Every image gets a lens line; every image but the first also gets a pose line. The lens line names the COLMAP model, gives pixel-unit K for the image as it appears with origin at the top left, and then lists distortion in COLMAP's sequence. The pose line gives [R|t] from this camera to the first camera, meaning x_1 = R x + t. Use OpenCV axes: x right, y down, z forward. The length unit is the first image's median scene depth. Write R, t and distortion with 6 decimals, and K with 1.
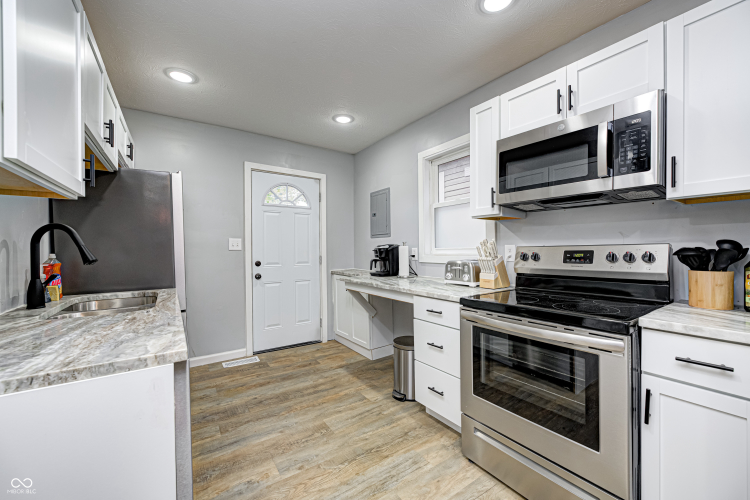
lens RADIAL K [[295.6, 0, 376.3], [0, 295.6, 252.0], [0, 0, 1]] dist [-0.012953, 0.000053]
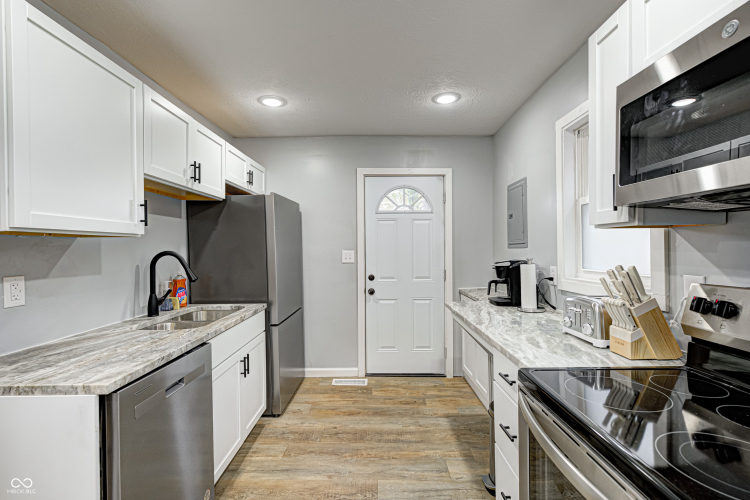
lens RADIAL K [[347.5, 0, 376.2], [0, 347.5, 251.4], [0, 0, 1]] dist [-0.002505, 0.001544]
pose [[0.816802, 0.003306, -0.576909, 0.361578], [-0.002934, 0.999994, 0.001577, -0.067488], [0.576911, 0.000404, 0.816807, 0.199590]]
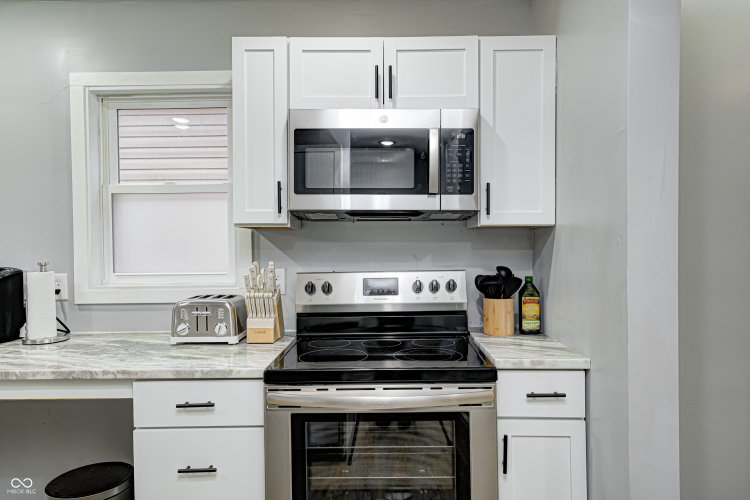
lens RADIAL K [[484.9, 0, 378.5], [0, 484.9, 249.8], [0, 0, 1]] dist [0.024163, 0.000618]
pose [[0.586151, 0.000545, 0.810201, -0.281534], [0.011032, 0.999902, -0.008654, -0.055604], [-0.810127, 0.014011, 0.586088, 0.205088]]
